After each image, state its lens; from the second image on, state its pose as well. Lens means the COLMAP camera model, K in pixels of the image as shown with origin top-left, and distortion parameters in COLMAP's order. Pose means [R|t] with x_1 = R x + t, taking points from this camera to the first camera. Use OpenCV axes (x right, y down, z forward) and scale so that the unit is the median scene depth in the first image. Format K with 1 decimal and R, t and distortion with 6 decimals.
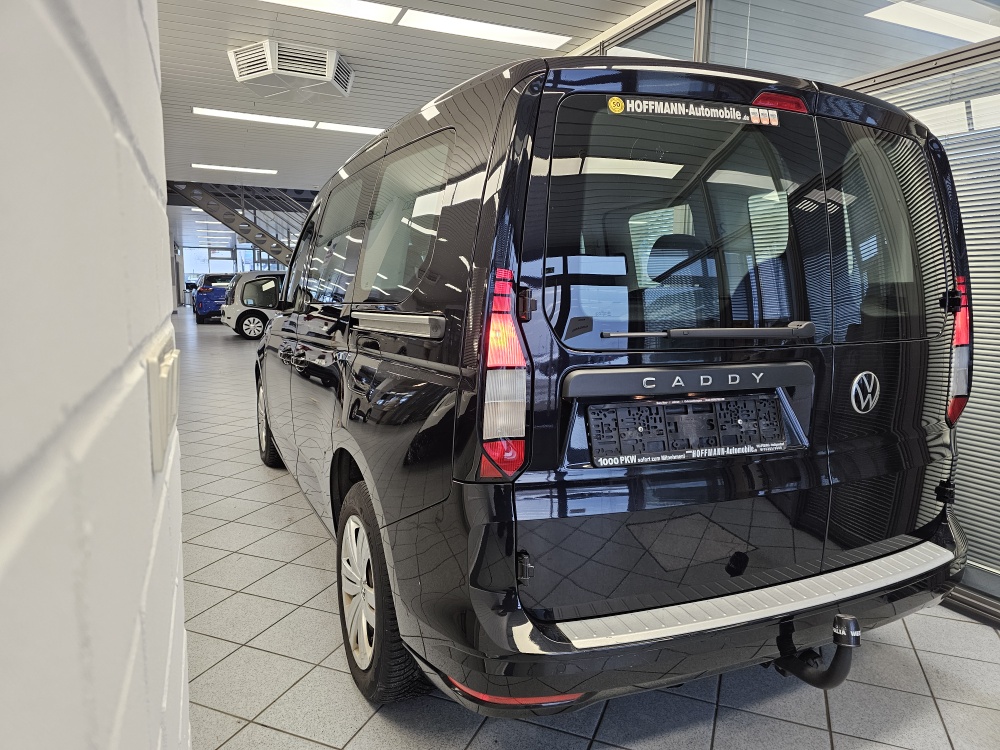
lens RADIAL K [[668.3, 0, 497.3], [0, 668.3, 366.4], [0, 0, 1]] dist [0.077183, -0.077192]
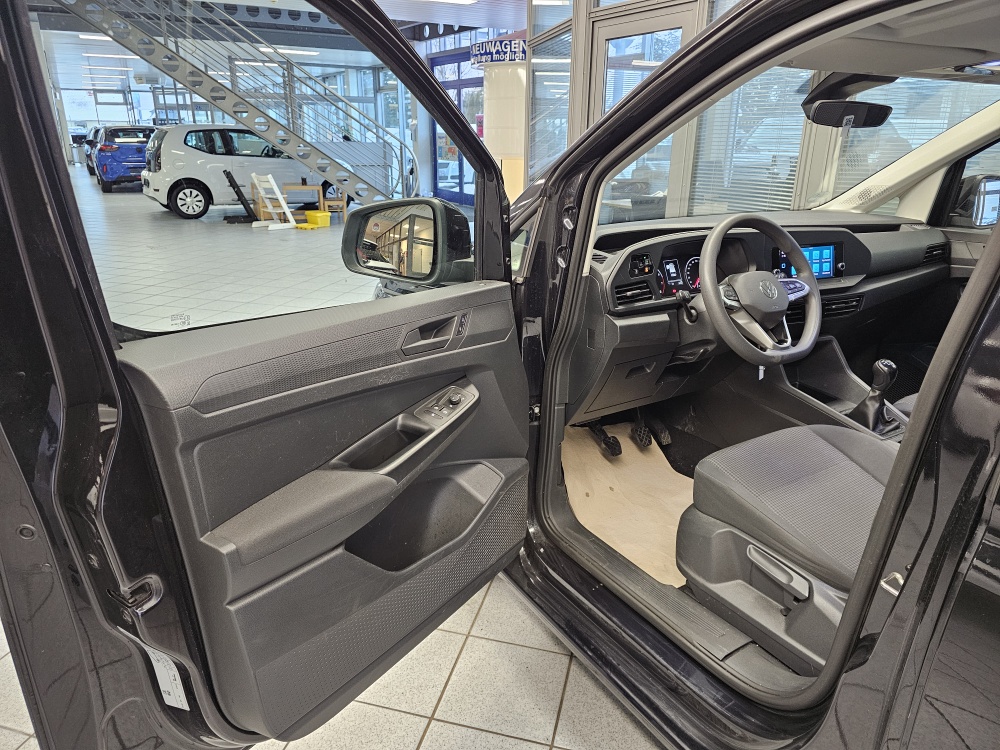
lens RADIAL K [[668.3, 0, 497.3], [0, 668.3, 366.4], [0, 0, 1]] dist [0.077183, -0.077192]
pose [[0.992776, -0.042194, 0.112321, -0.110278], [0.017563, 0.977147, 0.211838, -0.032958], [-0.118692, -0.208335, 0.970829, 0.167462]]
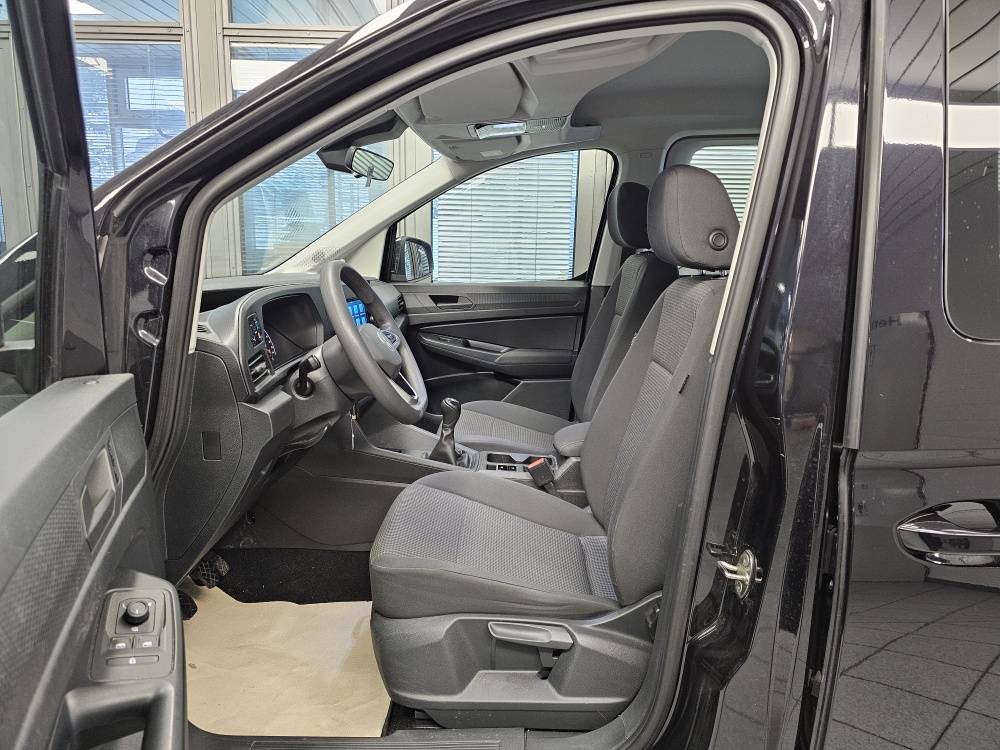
lens RADIAL K [[668.3, 0, 497.3], [0, 668.3, 366.4], [0, 0, 1]] dist [0.077183, -0.077192]
pose [[0.436398, -0.164417, 0.884604, -0.133151], [0.088106, 0.986246, 0.139843, -0.029776], [-0.895429, 0.016911, 0.444882, 0.213665]]
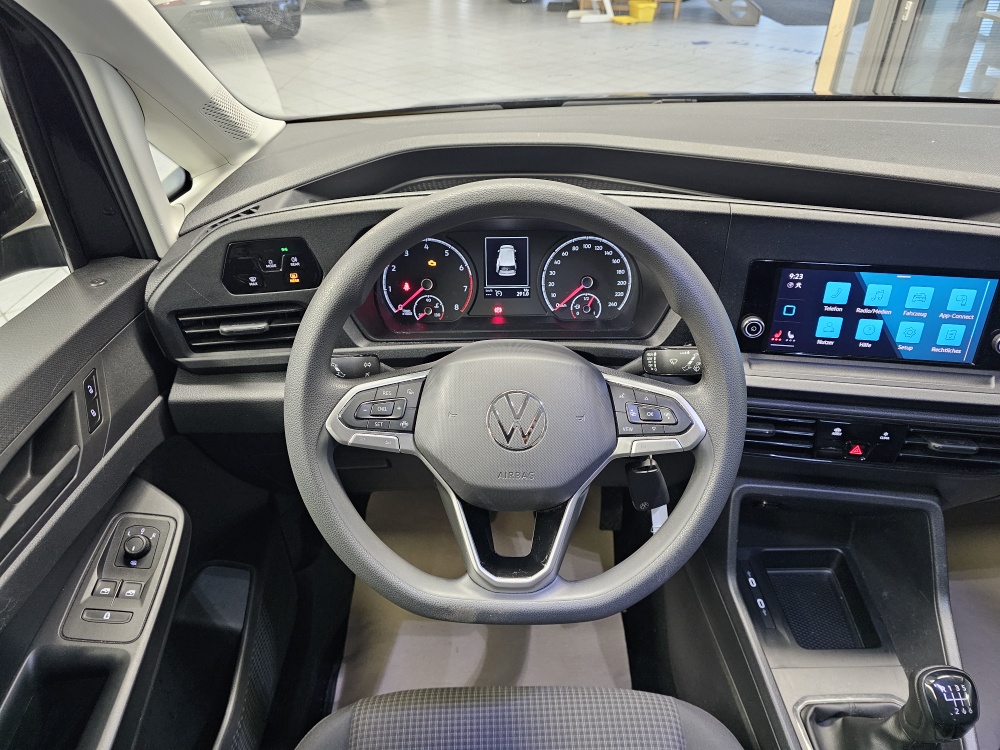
lens RADIAL K [[672.9, 0, 503.7], [0, 672.9, 371.7], [0, 0, 1]] dist [0.076170, -0.076033]
pose [[0.913202, 0.224124, -0.340338, -0.042317], [-0.037839, 0.878201, 0.476792, -0.041704], [0.405746, -0.422530, 0.810456, 0.240848]]
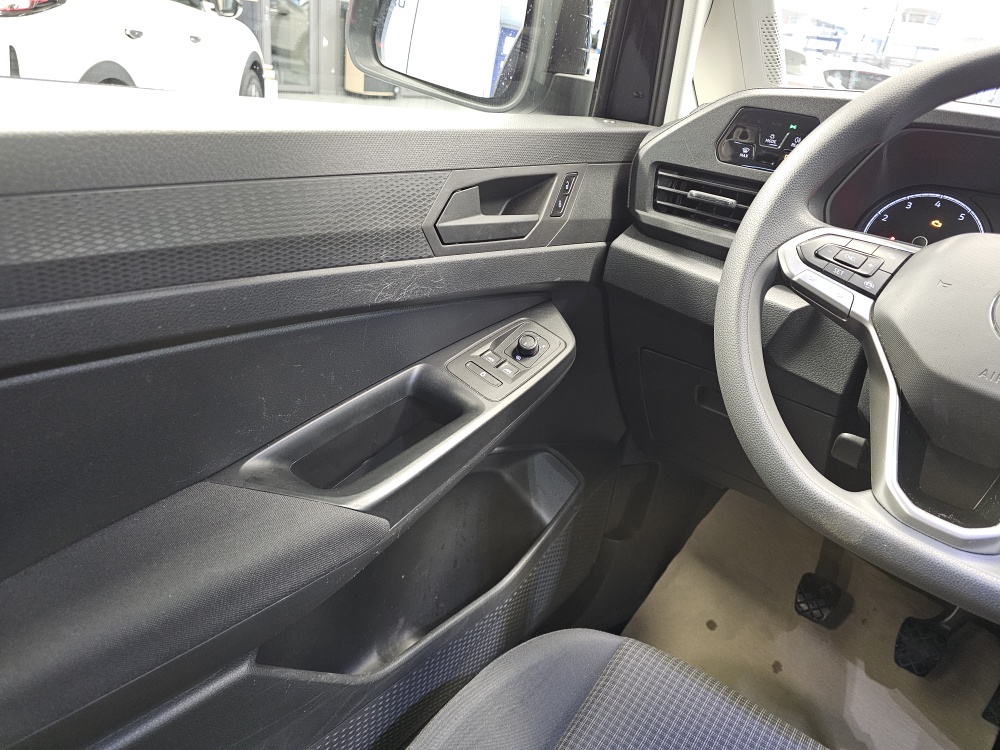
lens RADIAL K [[683.7, 0, 495.2], [0, 683.7, 369.8], [0, 0, 1]] dist [0.000220, -0.002143]
pose [[0.450444, 0.432338, -0.781143, -0.041235], [-0.224868, 0.901664, 0.369373, -0.024463], [0.864022, 0.009272, 0.503368, 0.237512]]
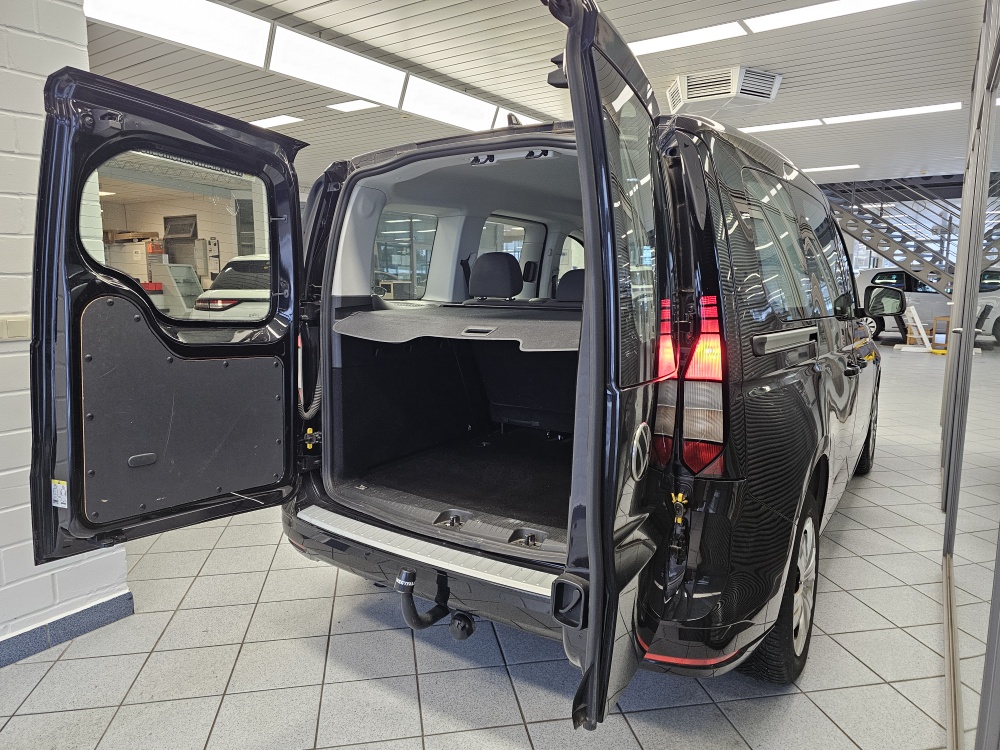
lens RADIAL K [[668.3, 0, 497.3], [0, 668.3, 366.4], [0, 0, 1]] dist [0.077183, -0.077192]
pose [[0.530017, 0.100448, -0.842017, 0.178181], [-0.095178, 0.993732, 0.058636, -0.010203], [0.842629, 0.049063, 0.536255, 0.050777]]
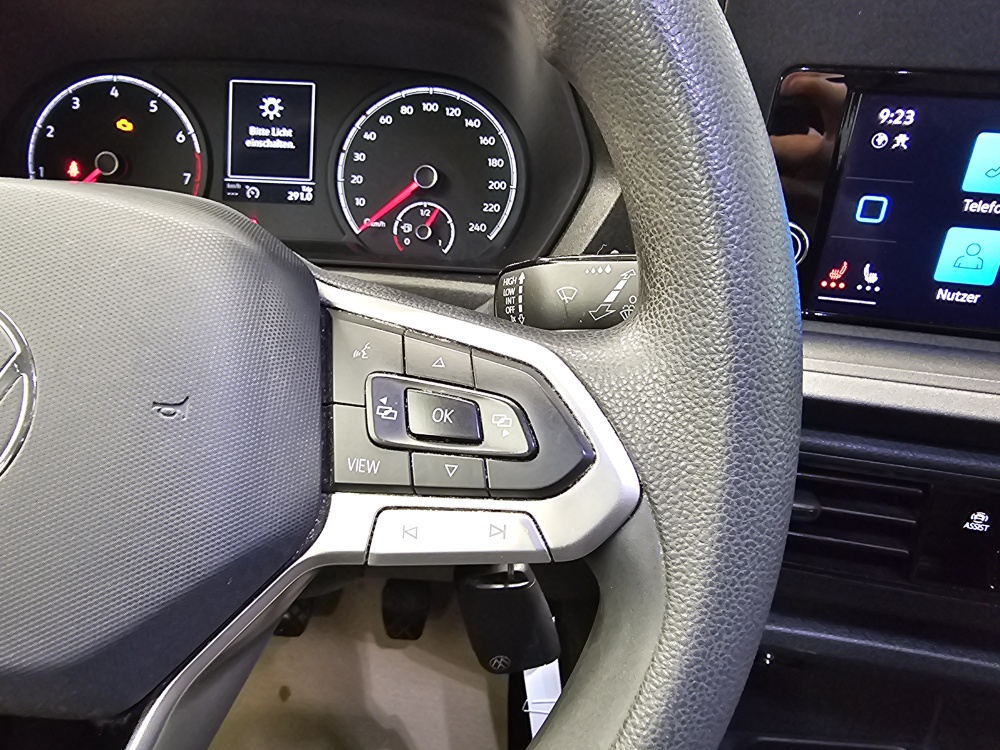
lens RADIAL K [[685.0, 0, 426.4], [0, 685.0, 366.5], [0, 0, 1]] dist [0.002572, 0.003743]
pose [[0.879056, 0.252765, -0.404190, -0.043320], [-0.076582, 0.911724, 0.403603, -0.026319], [0.470527, -0.323836, 0.820814, 0.266128]]
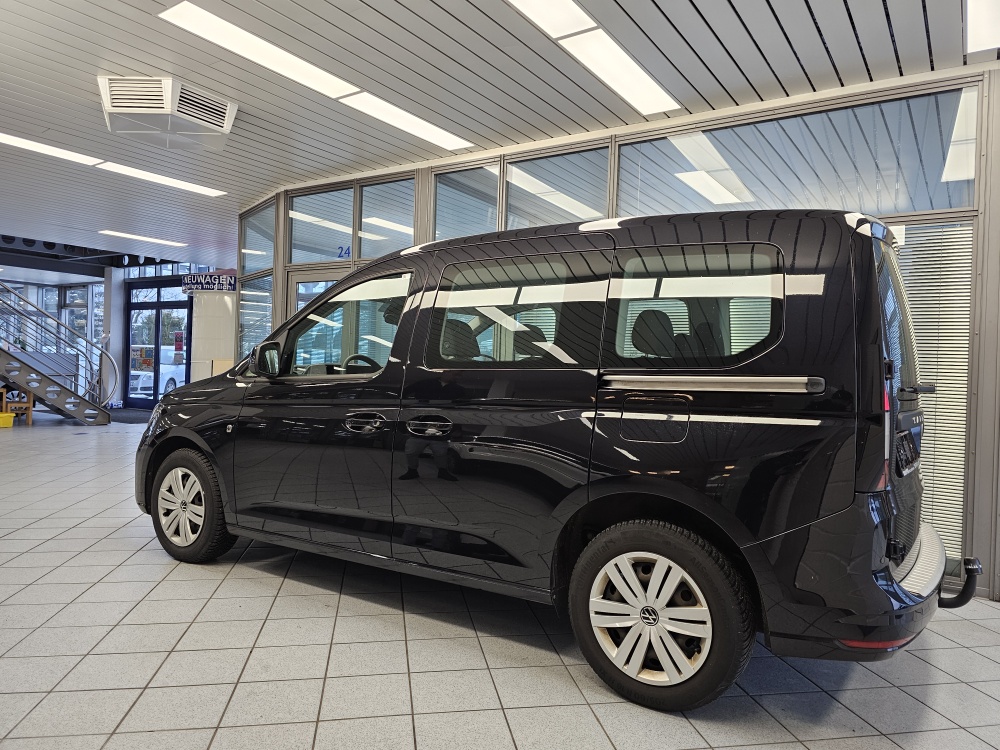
lens RADIAL K [[672.9, 0, 503.7], [0, 672.9, 371.7], [0, 0, 1]] dist [0.076170, -0.076033]
pose [[0.844323, 0.016836, 0.535569, -0.152686], [0.039916, 0.994753, -0.094199, 0.002157], [-0.534345, 0.100912, 0.839221, 0.016653]]
